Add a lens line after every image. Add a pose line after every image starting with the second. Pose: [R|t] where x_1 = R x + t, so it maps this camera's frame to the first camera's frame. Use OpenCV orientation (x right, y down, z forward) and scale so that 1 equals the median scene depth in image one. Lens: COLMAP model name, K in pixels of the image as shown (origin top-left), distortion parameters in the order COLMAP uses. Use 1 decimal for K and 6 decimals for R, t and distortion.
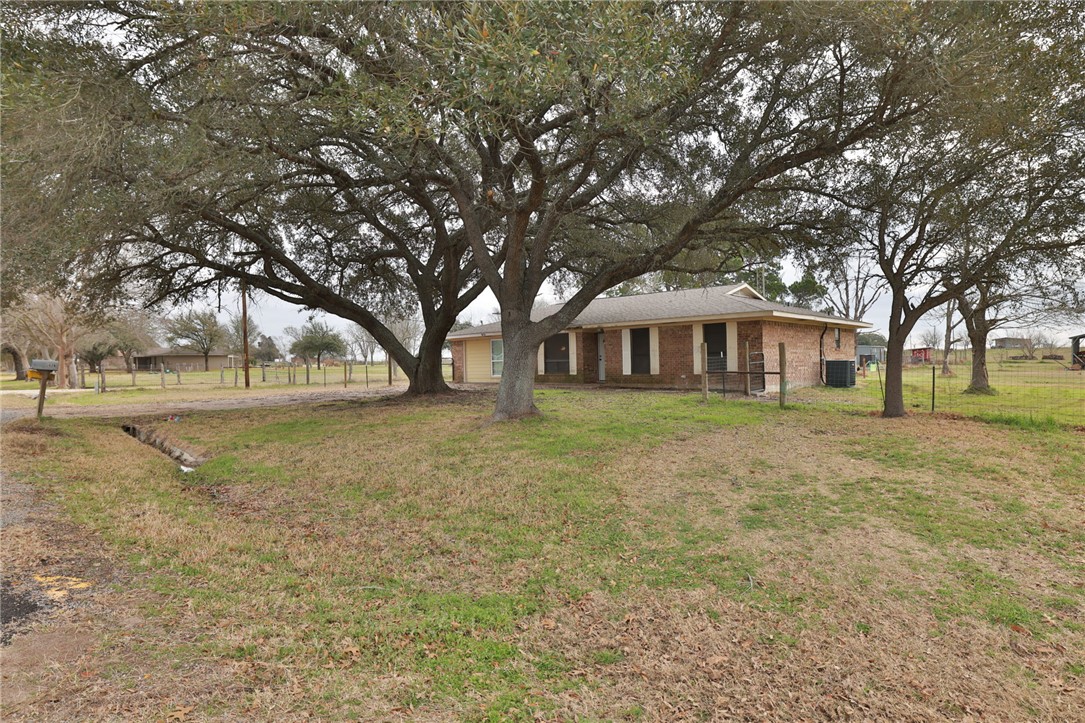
lens RADIAL K [[524.7, 0, 549.0], [0, 524.7, 362.1], [0, 0, 1]] dist [0.009148, 0.001224]
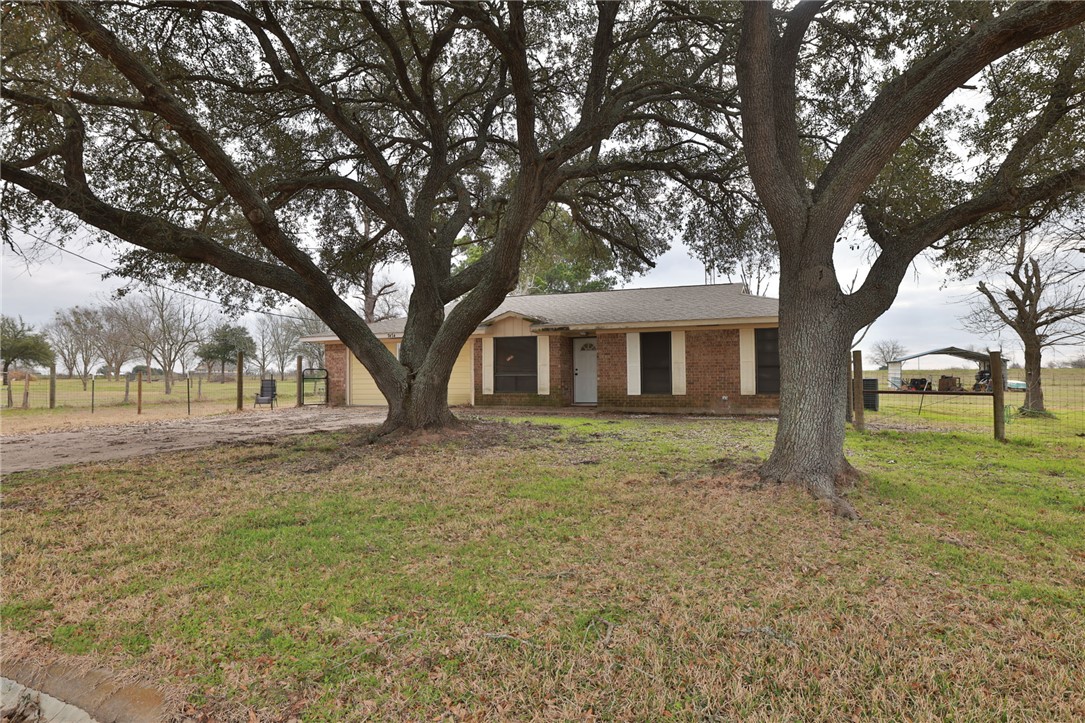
lens RADIAL K [[588.7, 0, 535.2], [0, 588.7, 364.0], [0, 0, 1]] dist [-0.023715, 0.018521]
pose [[0.942305, 0.023307, 0.333942, -0.251359], [-0.013418, 0.999401, -0.031890, 0.008538], [-0.334485, 0.025569, 0.942054, 0.268571]]
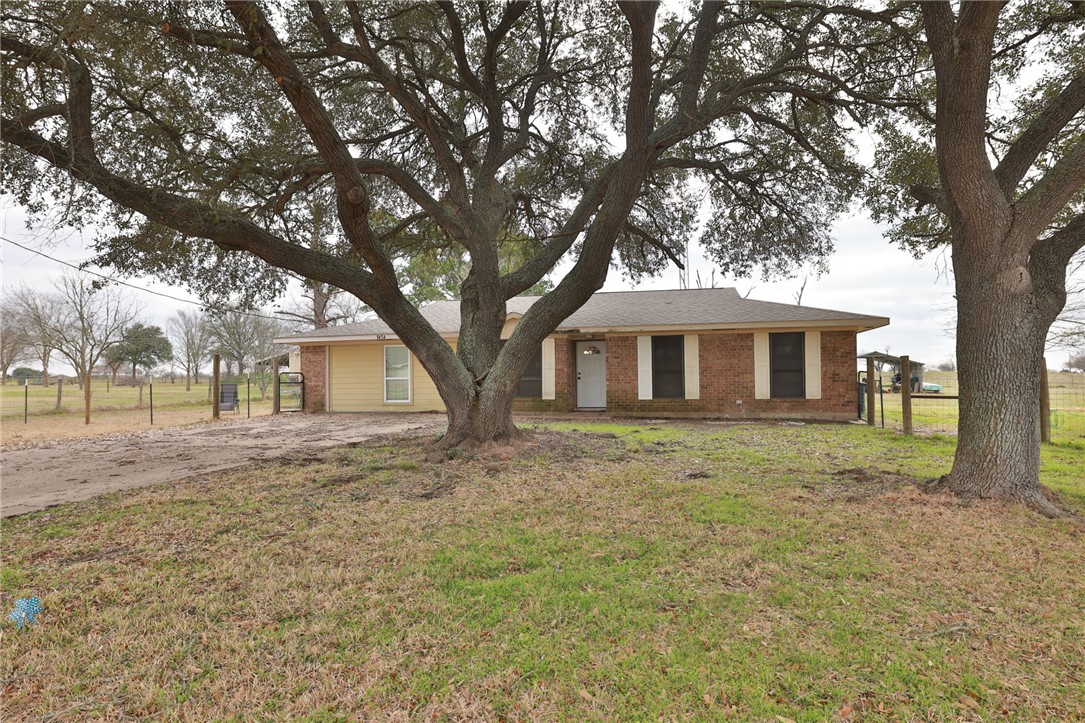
lens RADIAL K [[588.7, 0, 540.6], [0, 588.7, 364.9], [0, 0, 1]] dist [-0.023715, 0.018521]
pose [[0.894699, 0.025762, 0.445926, -0.332001], [-0.010780, 0.999290, -0.036101, 0.006934], [-0.446539, 0.027493, 0.894342, 0.339977]]
